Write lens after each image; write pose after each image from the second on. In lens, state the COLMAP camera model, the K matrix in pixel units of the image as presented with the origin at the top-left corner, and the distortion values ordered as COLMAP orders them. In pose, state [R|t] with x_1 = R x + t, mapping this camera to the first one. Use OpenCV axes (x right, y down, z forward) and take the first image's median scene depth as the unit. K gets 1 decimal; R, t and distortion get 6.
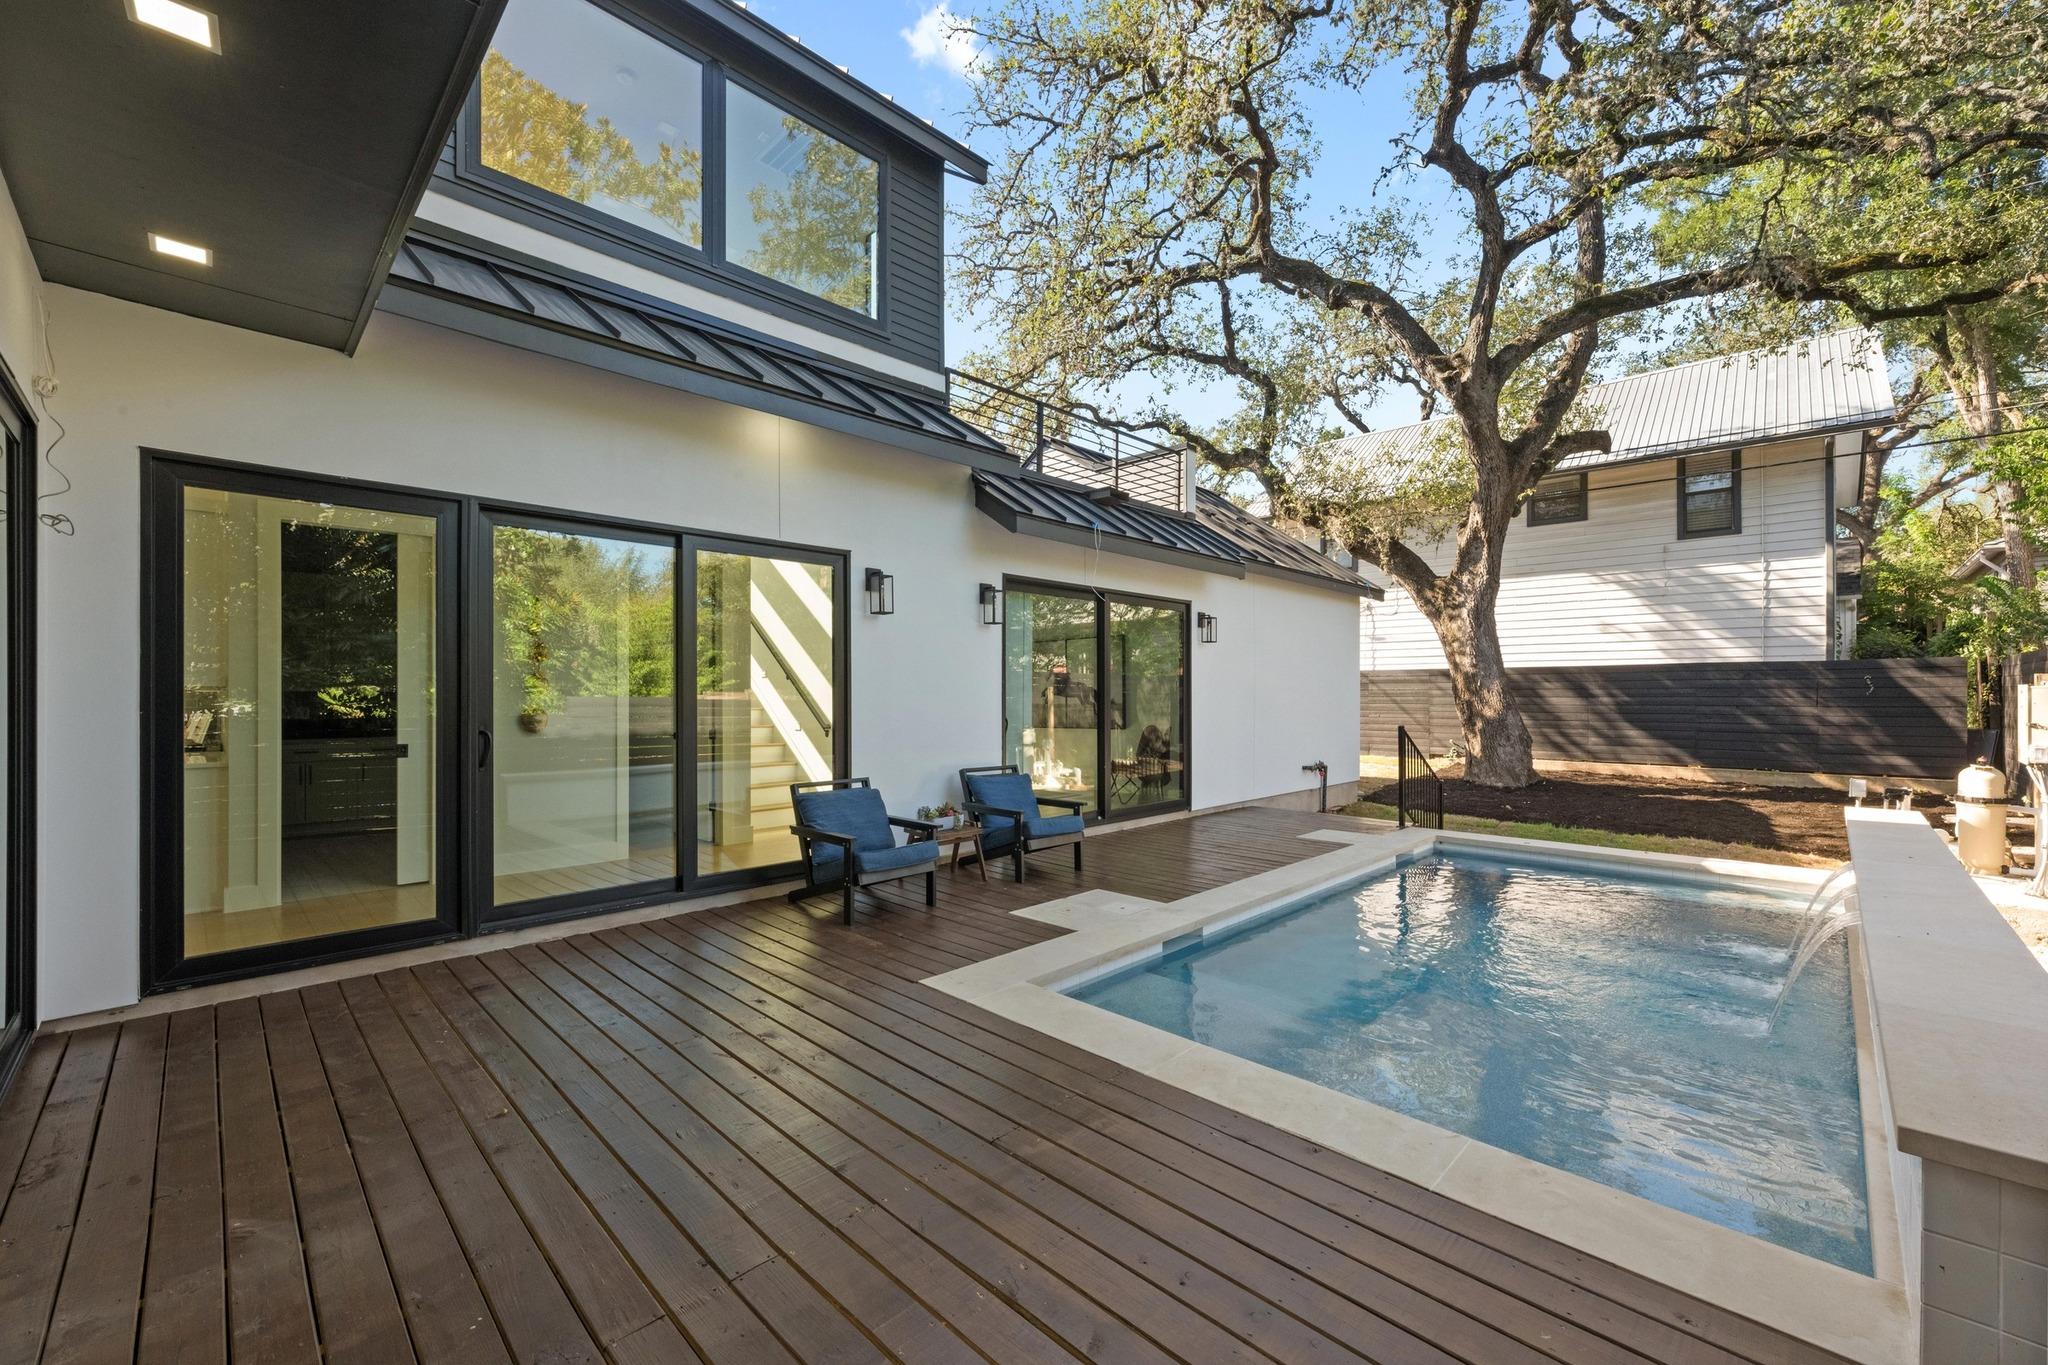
lens RADIAL K [[814.6, 0, 1024.0], [0, 814.6, 682.5], [0, 0, 1]] dist [0.002247, 0.000113]
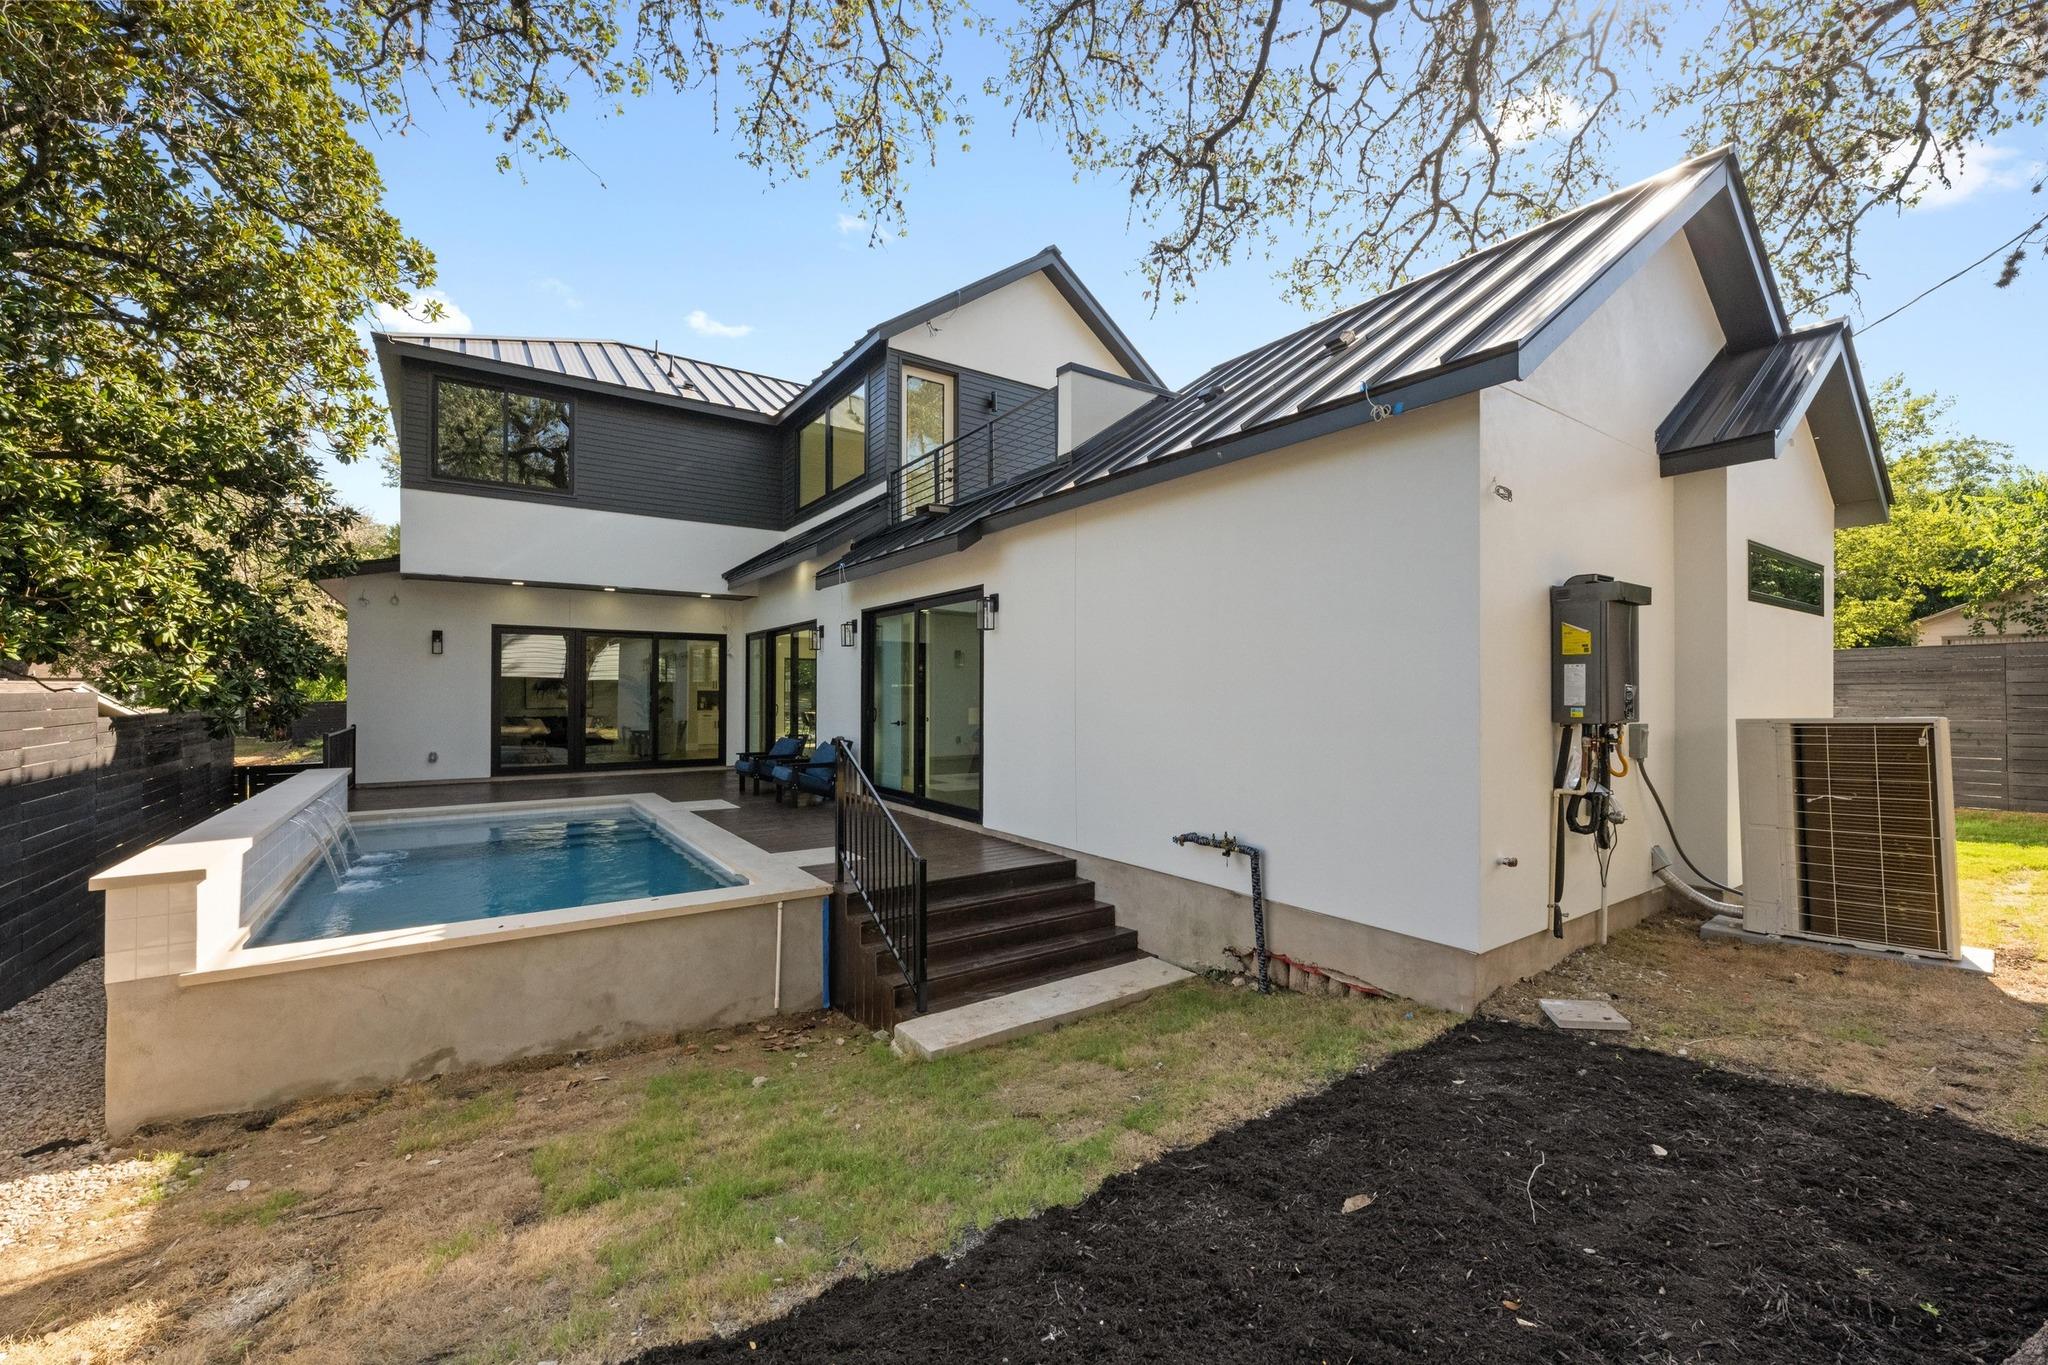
lens RADIAL K [[814.6, 0, 1024.0], [0, 814.6, 682.5], [0, 0, 1]] dist [0.002247, 0.000113]
pose [[-0.185858, -0.010827, -0.982517, 0.747355], [0.014257, 0.999804, -0.013714, 0.012379], [0.982473, -0.016557, -0.185667, 0.861428]]
